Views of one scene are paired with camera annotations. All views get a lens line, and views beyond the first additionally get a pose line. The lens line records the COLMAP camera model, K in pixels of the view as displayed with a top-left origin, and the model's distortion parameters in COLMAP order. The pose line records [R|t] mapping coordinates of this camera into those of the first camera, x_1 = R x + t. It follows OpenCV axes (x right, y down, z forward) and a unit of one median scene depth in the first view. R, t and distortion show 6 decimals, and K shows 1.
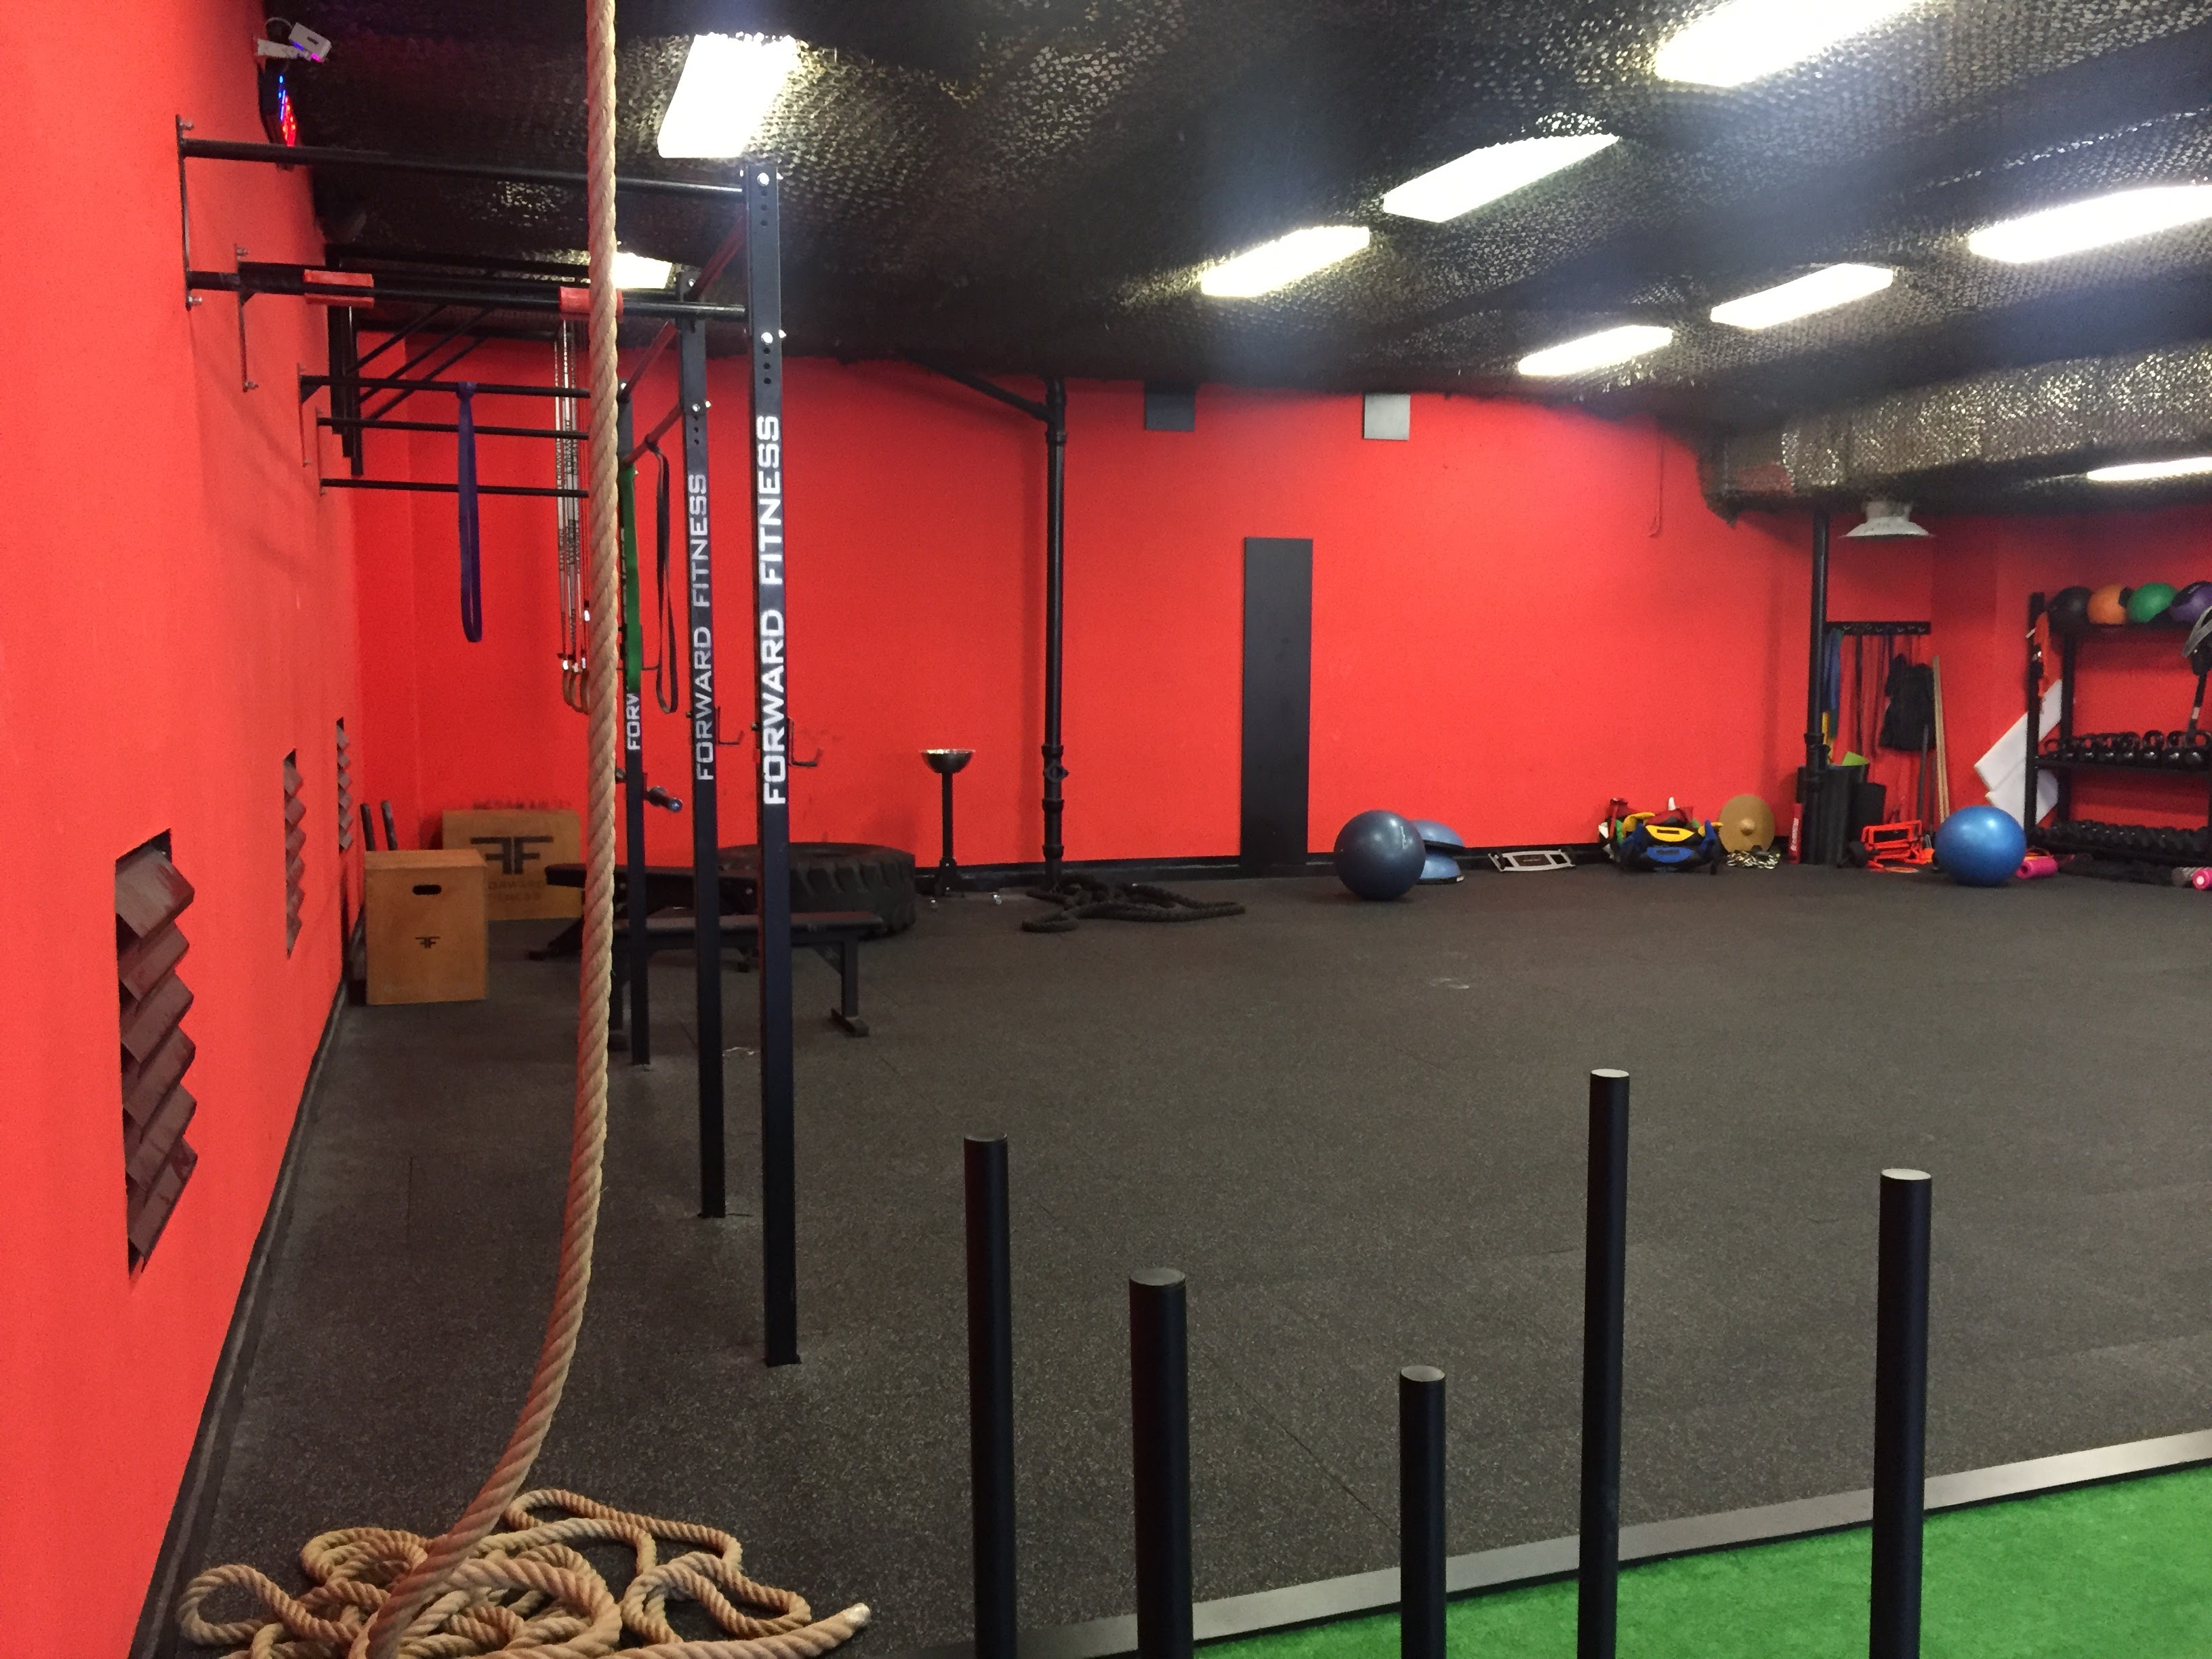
lens RADIAL K [[1836.8, 0, 1102.3], [0, 1836.8, 821.4], [0, 0, 1]] dist [0.073729, -0.108586]
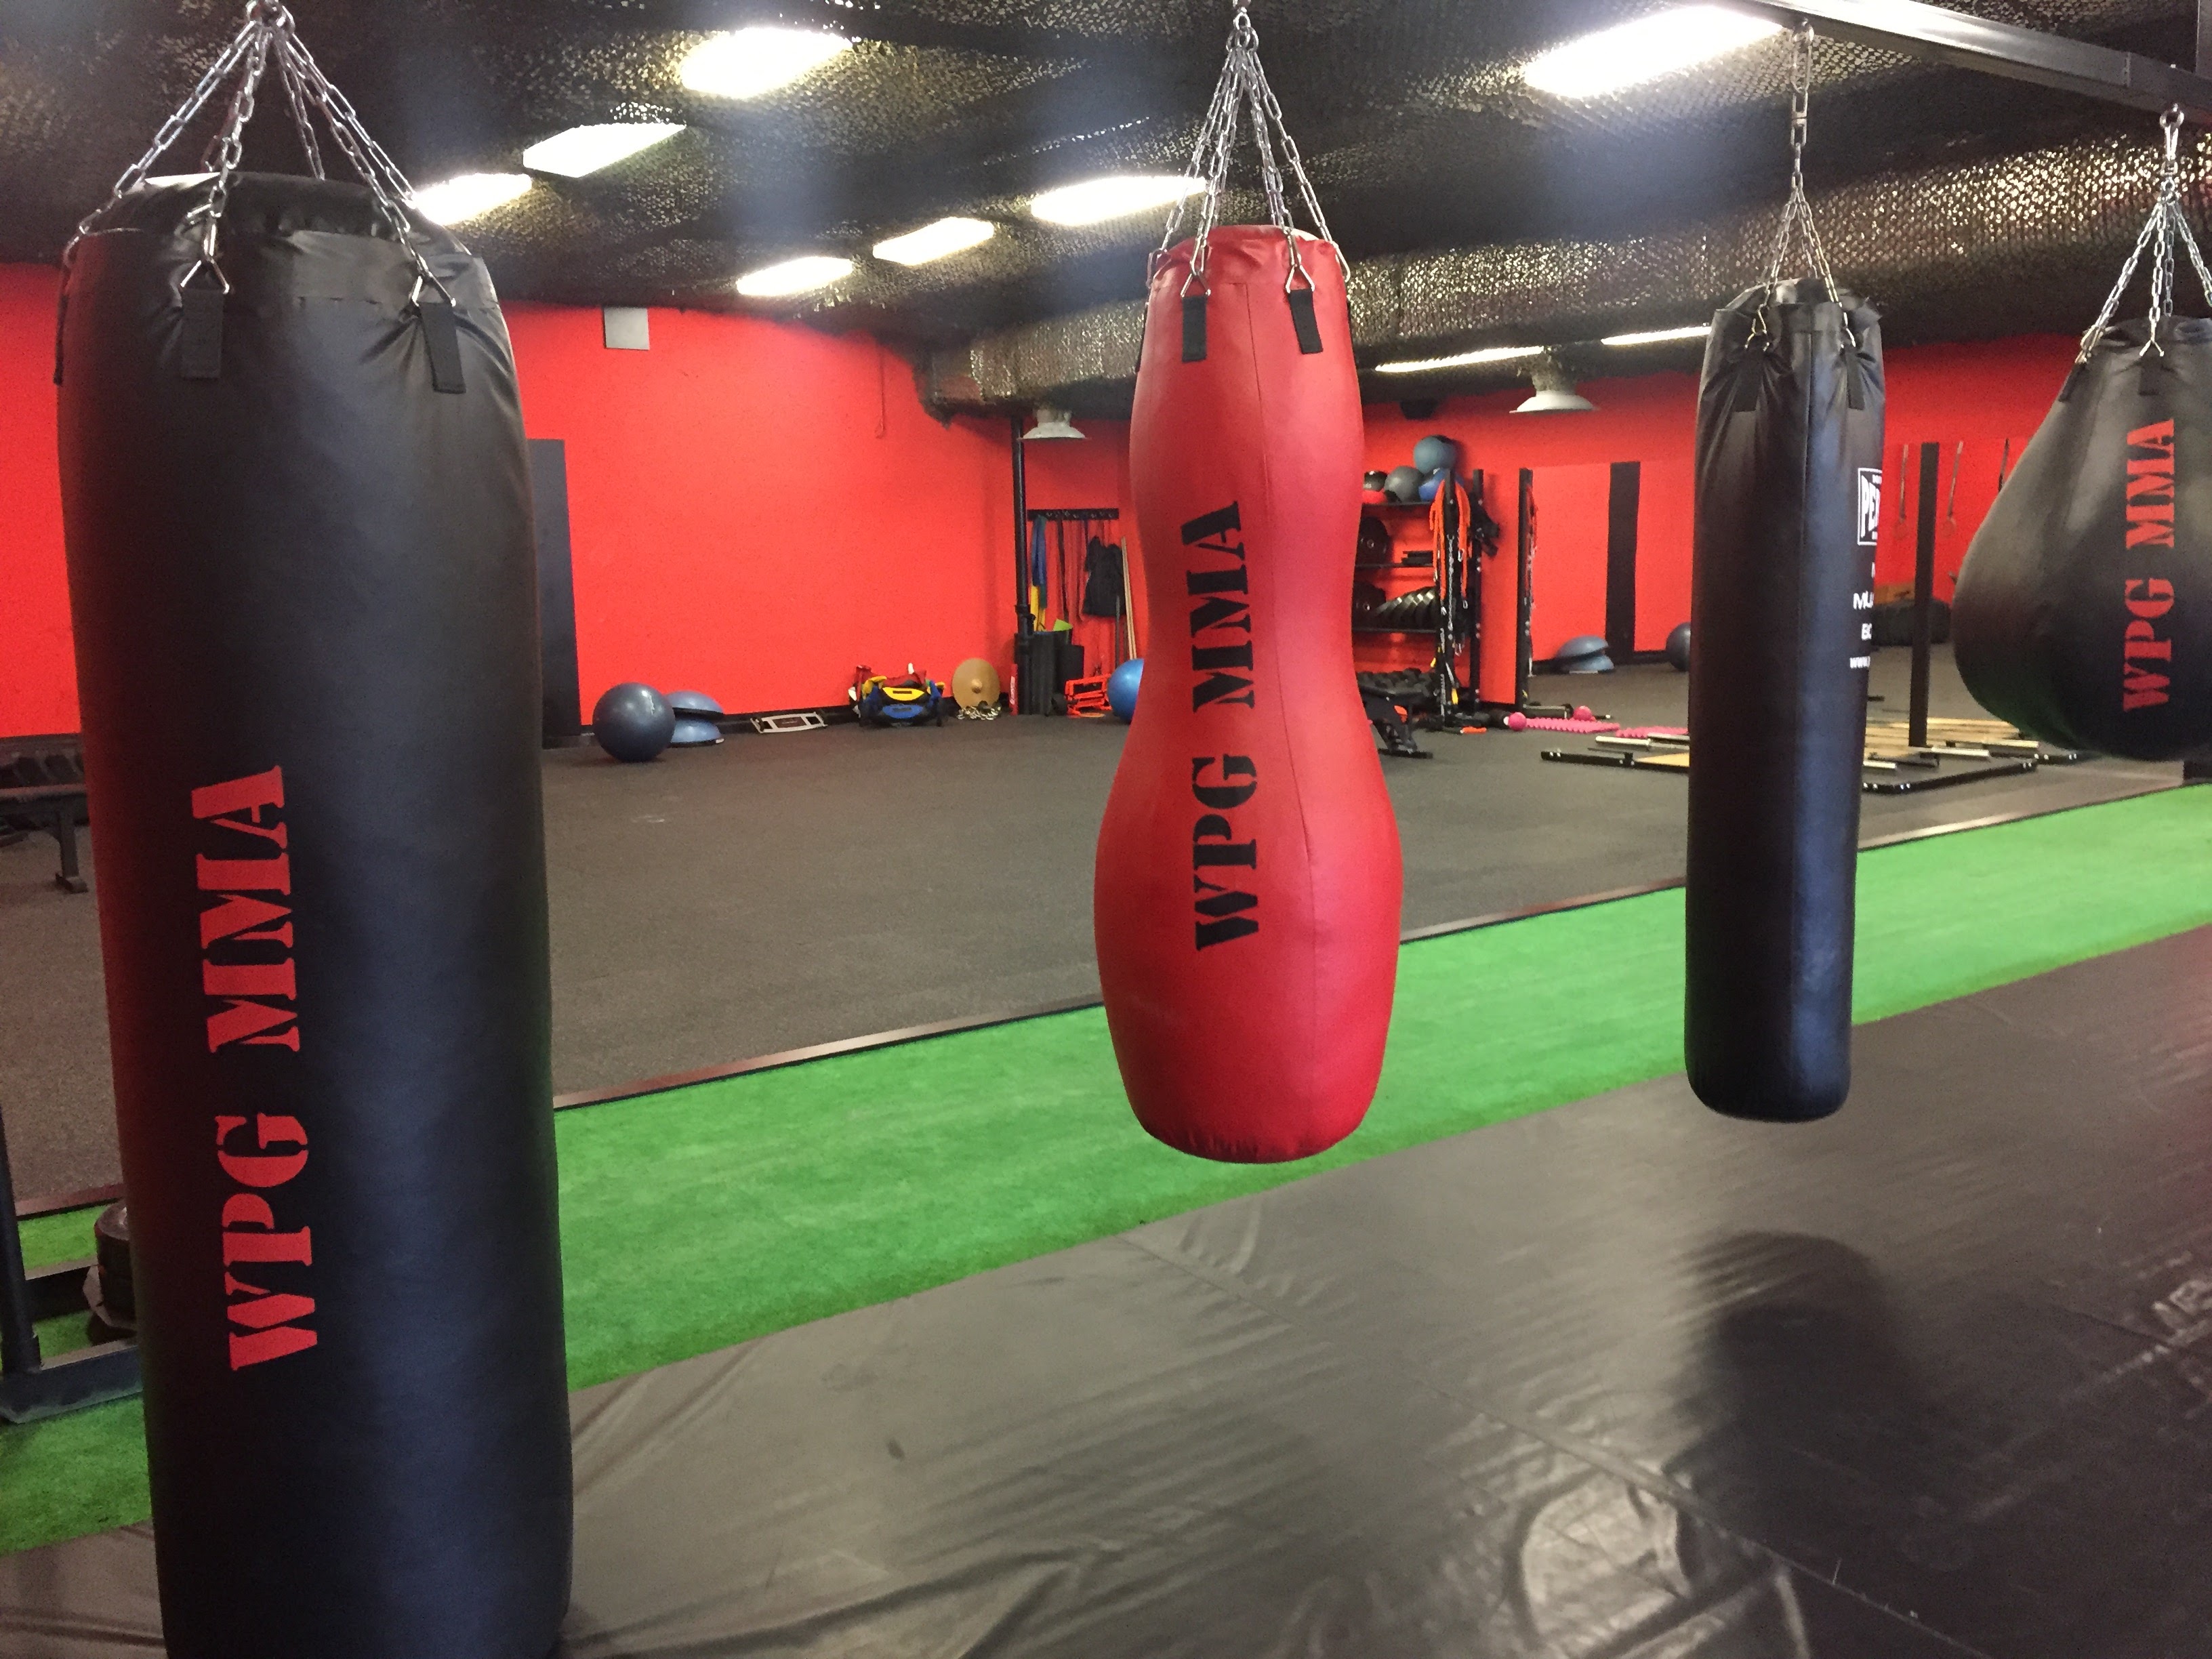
lens RADIAL K [[1805.4, 0, 1071.8], [0, 1805.4, 821.1], [0, 0, 1]] dist [0.062026, -0.099964]
pose [[0.953016, -0.067089, 0.295397, 0.063283], [0.048695, 0.996414, 0.069197, 0.012802], [-0.298980, -0.051562, 0.952865, -0.129851]]
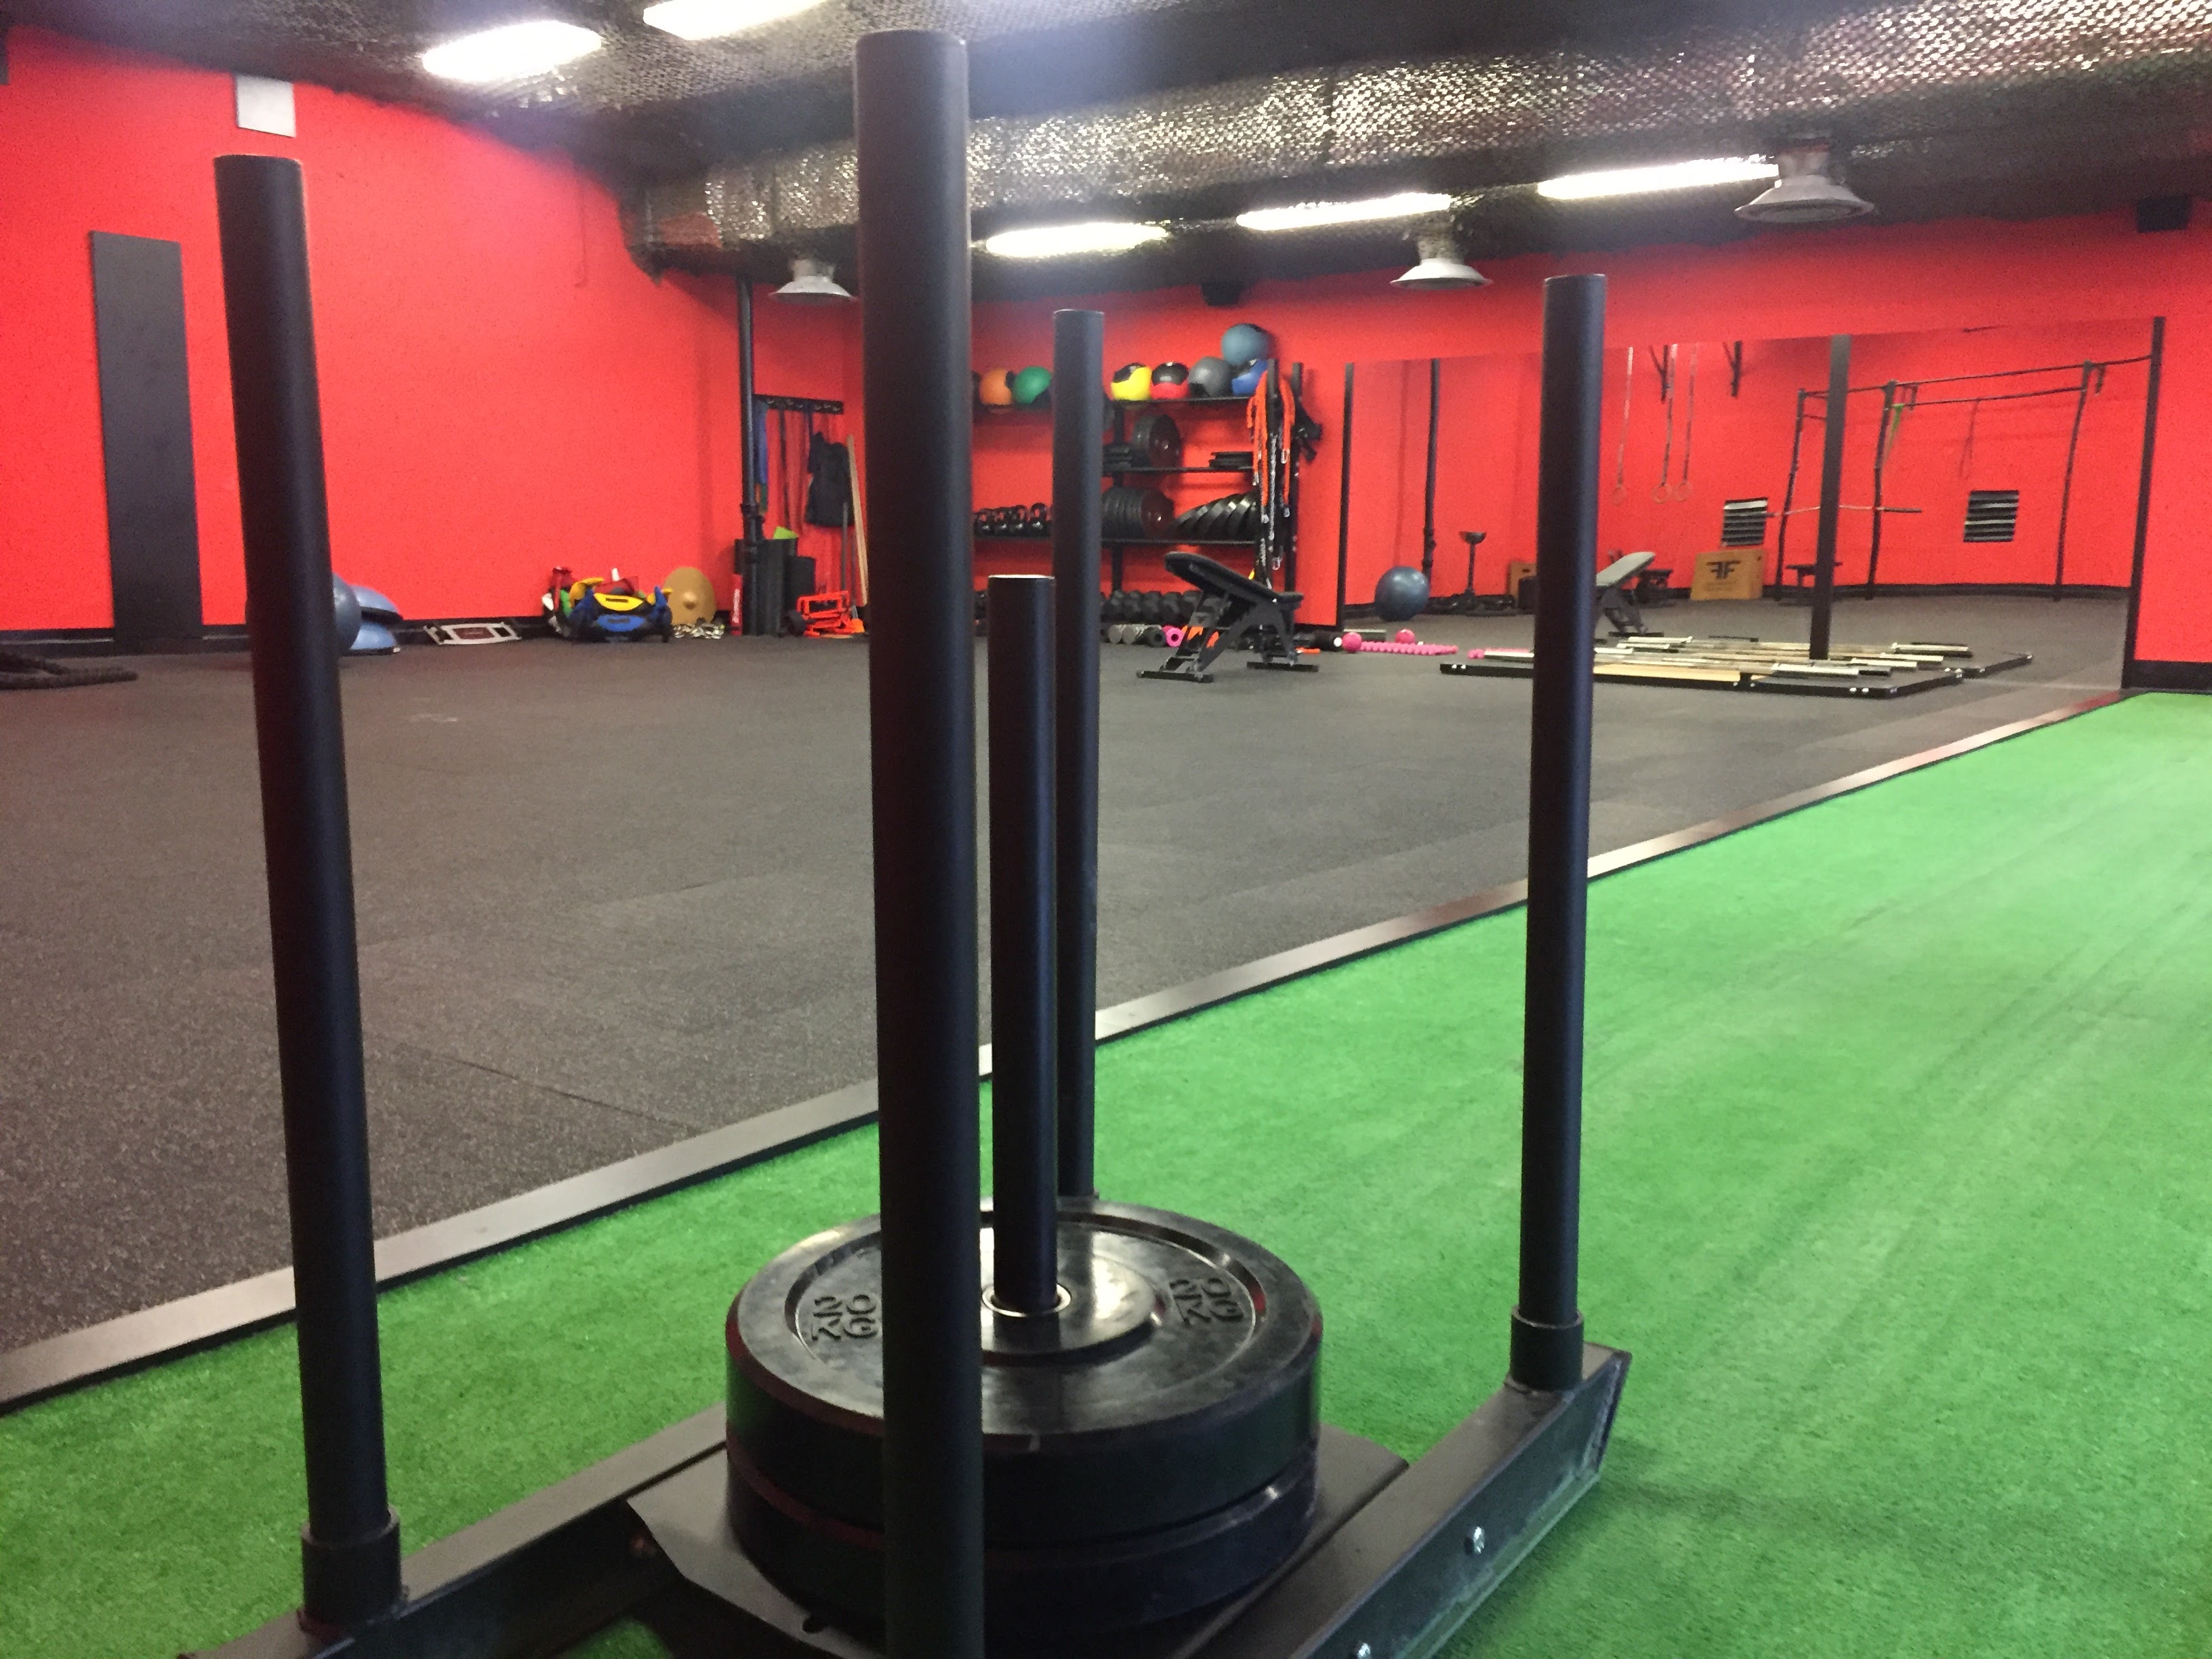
lens RADIAL K [[1836.8, 0, 1102.3], [0, 1836.8, 821.4], [0, 0, 1]] dist [0.073729, -0.108586]
pose [[0.830455, -0.077502, 0.551669, -0.021802], [0.034222, 0.995502, 0.088339, 0.043374], [-0.556034, -0.054483, 0.829372, 0.058424]]
